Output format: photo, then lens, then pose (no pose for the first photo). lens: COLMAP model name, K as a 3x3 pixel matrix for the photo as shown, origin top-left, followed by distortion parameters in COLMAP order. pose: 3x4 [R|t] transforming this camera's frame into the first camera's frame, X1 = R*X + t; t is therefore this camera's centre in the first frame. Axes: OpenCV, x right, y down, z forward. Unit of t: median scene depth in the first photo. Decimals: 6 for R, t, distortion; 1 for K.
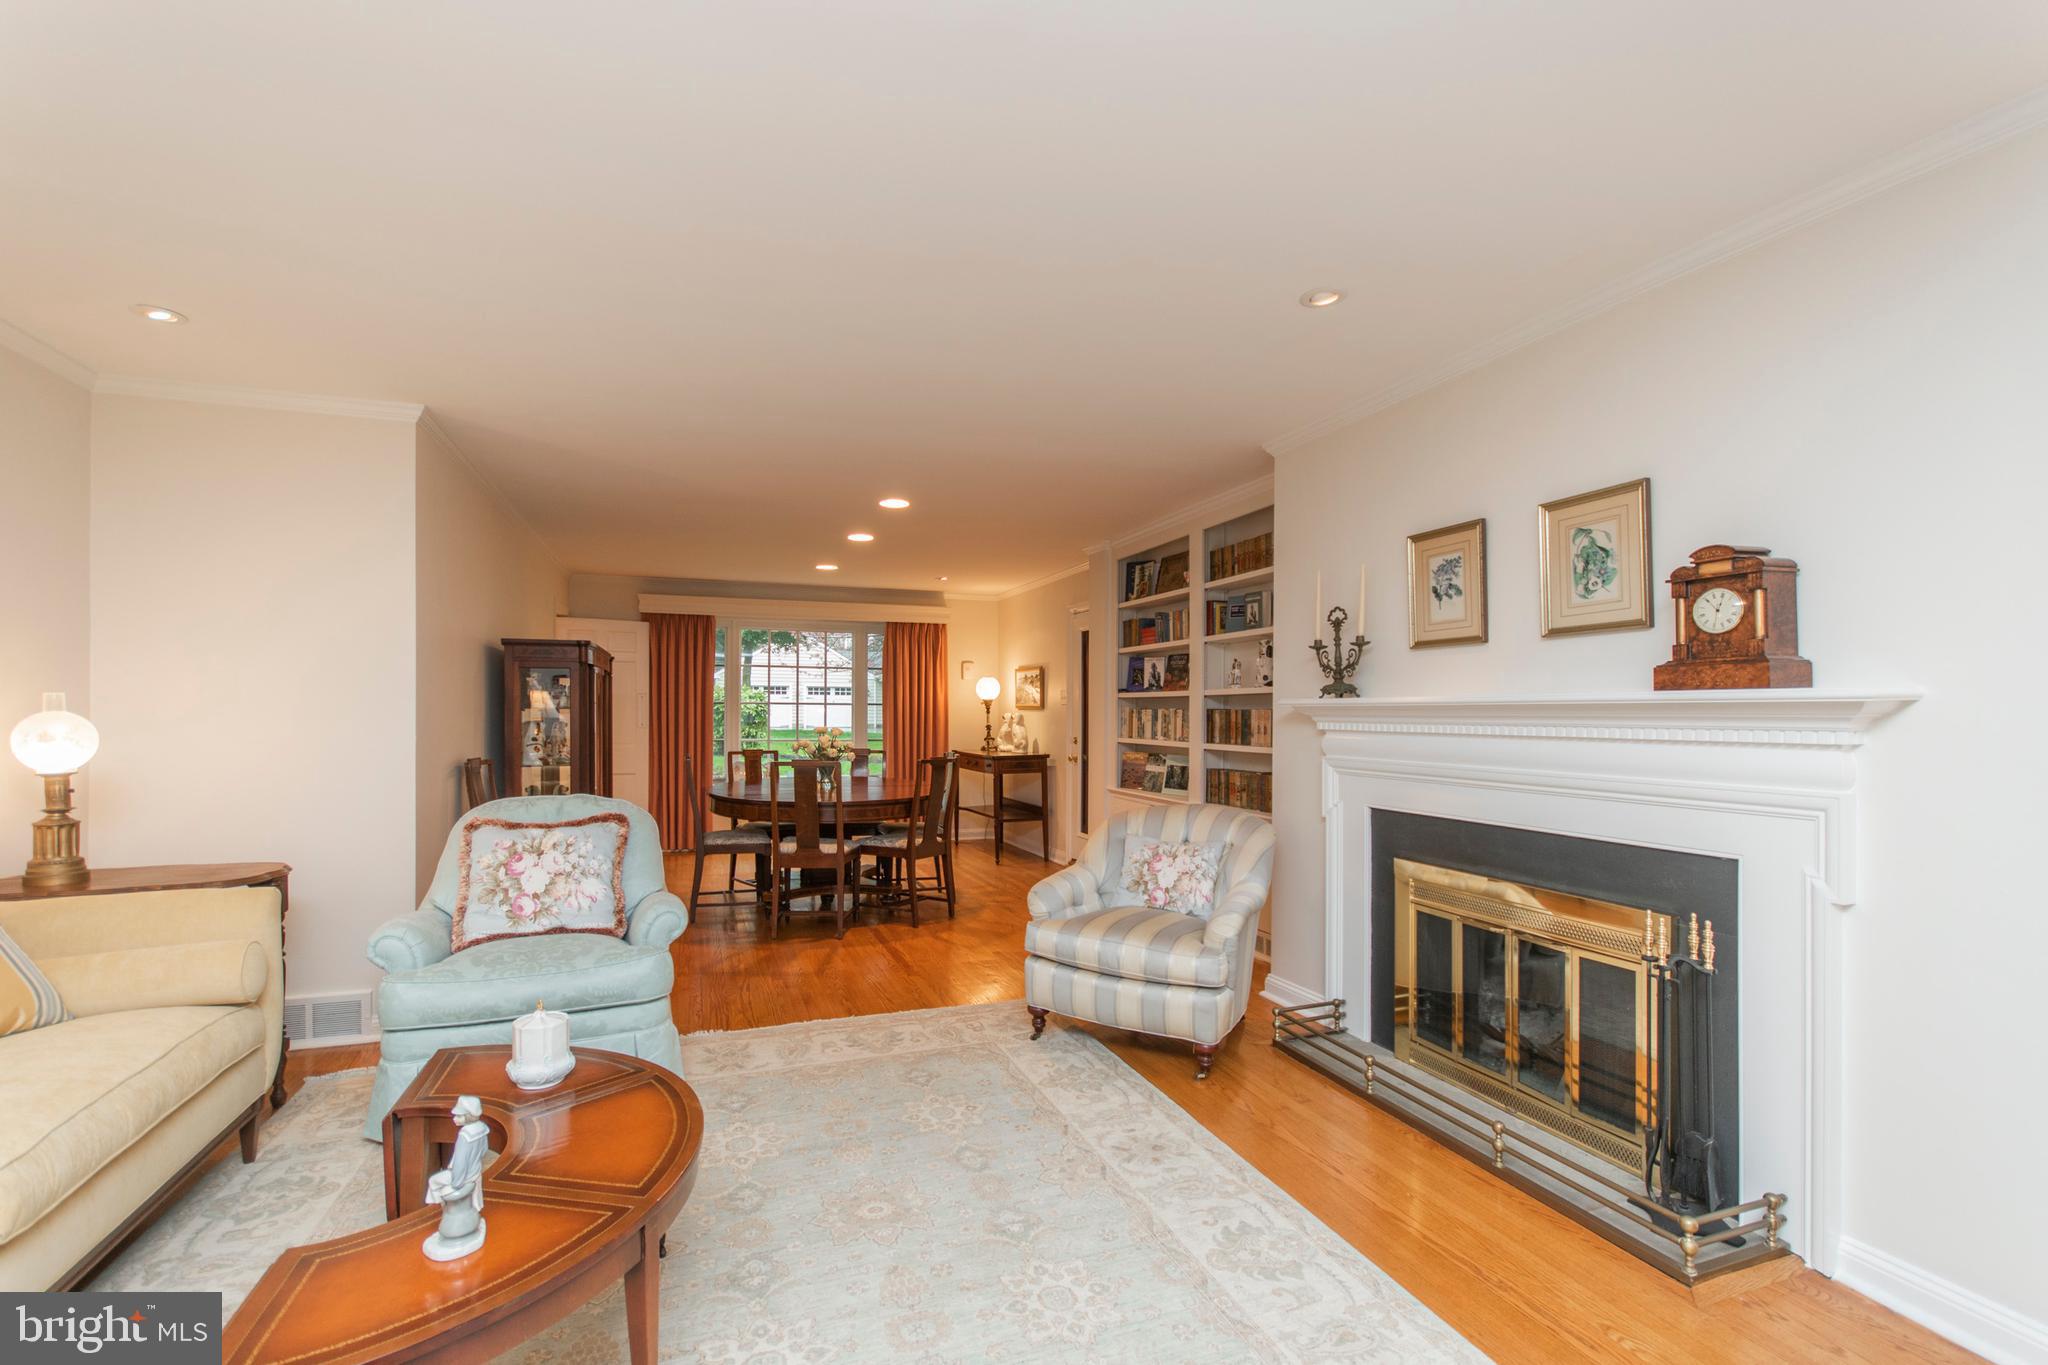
lens RADIAL K [[920.1, 0, 1023.6], [0, 920.1, 704.3], [0, 0, 1]] dist [0.011358, -0.000575]
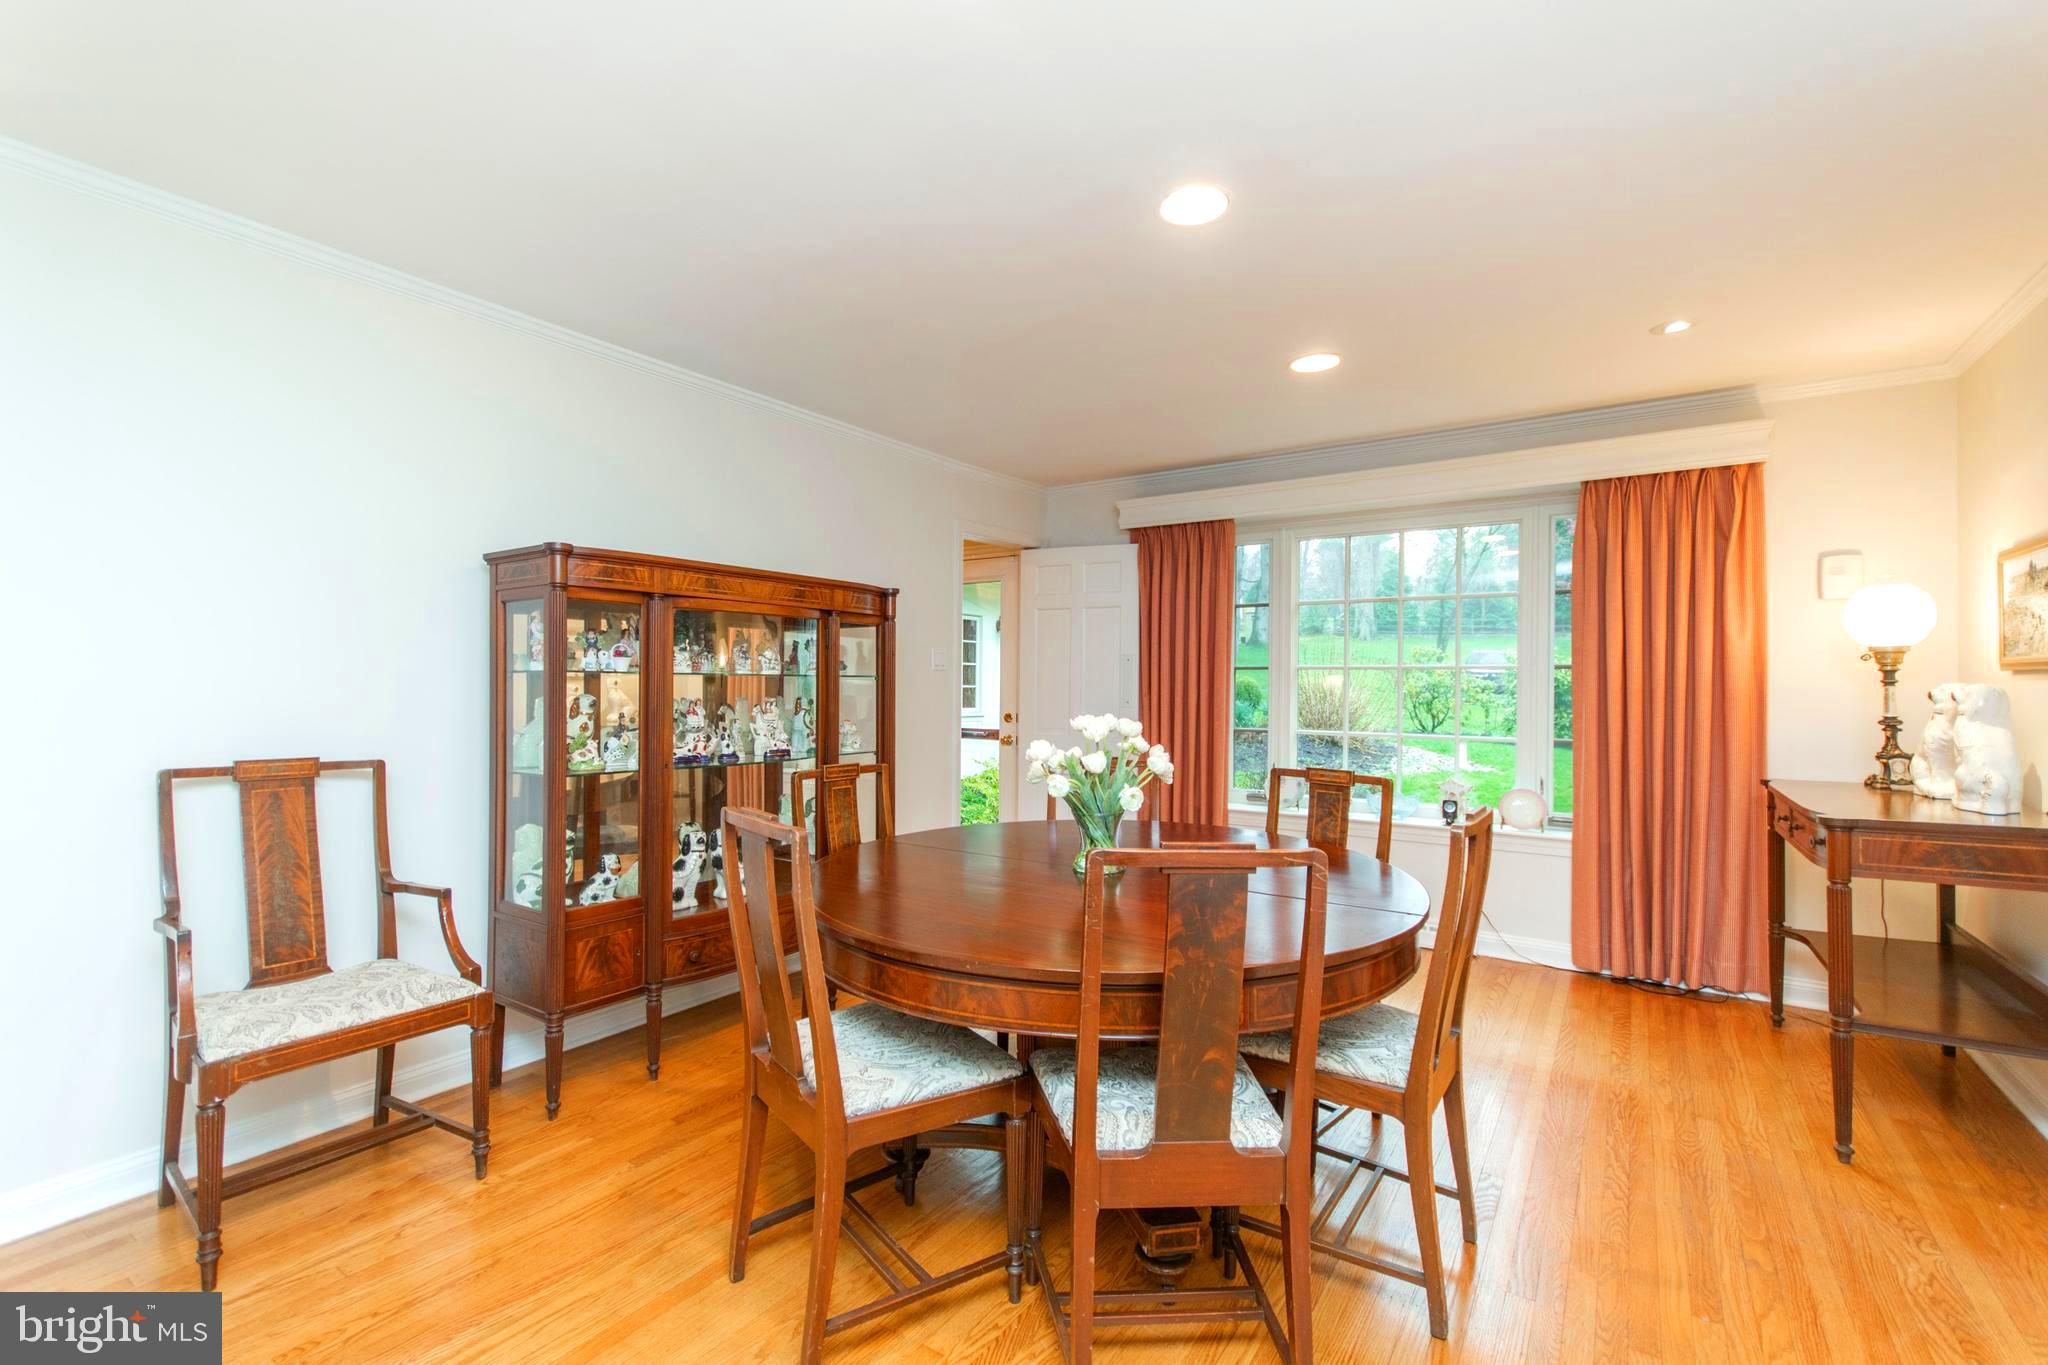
lens RADIAL K [[920.1, 0, 1025.1], [0, 920.1, 691.8], [0, 0, 1]] dist [0.011358, -0.000575]
pose [[0.553895, 0.005999, -0.832565, 0.077022], [0.001338, 0.999966, 0.008095, 0.009014], [0.832586, -0.005597, 0.553868, 0.525317]]
